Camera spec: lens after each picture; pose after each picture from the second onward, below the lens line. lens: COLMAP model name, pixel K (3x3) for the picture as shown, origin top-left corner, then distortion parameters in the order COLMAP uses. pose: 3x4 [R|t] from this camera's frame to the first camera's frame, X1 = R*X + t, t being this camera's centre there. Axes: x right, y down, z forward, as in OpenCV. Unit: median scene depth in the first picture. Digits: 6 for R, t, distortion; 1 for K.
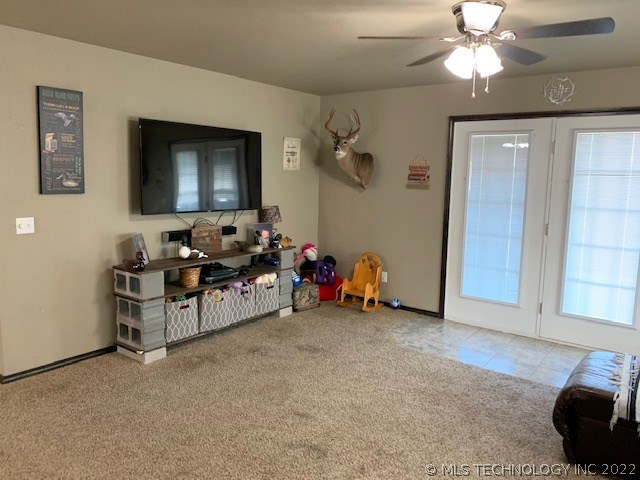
lens RADIAL K [[486.4, 0, 320.0], [0, 486.4, 240.0], [0, 0, 1]] dist [0.002972, -0.002808]
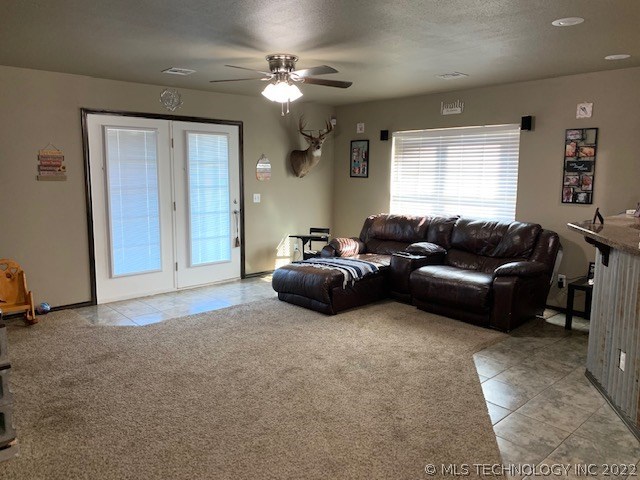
lens RADIAL K [[486.4, 0, 320.0], [0, 486.4, 240.0], [0, 0, 1]] dist [0.002972, -0.002808]
pose [[0.177231, -0.162598, 0.970645, -0.749600], [0.140727, 0.980310, 0.138522, -0.057483], [-0.974056, 0.112045, 0.196623, 0.372540]]
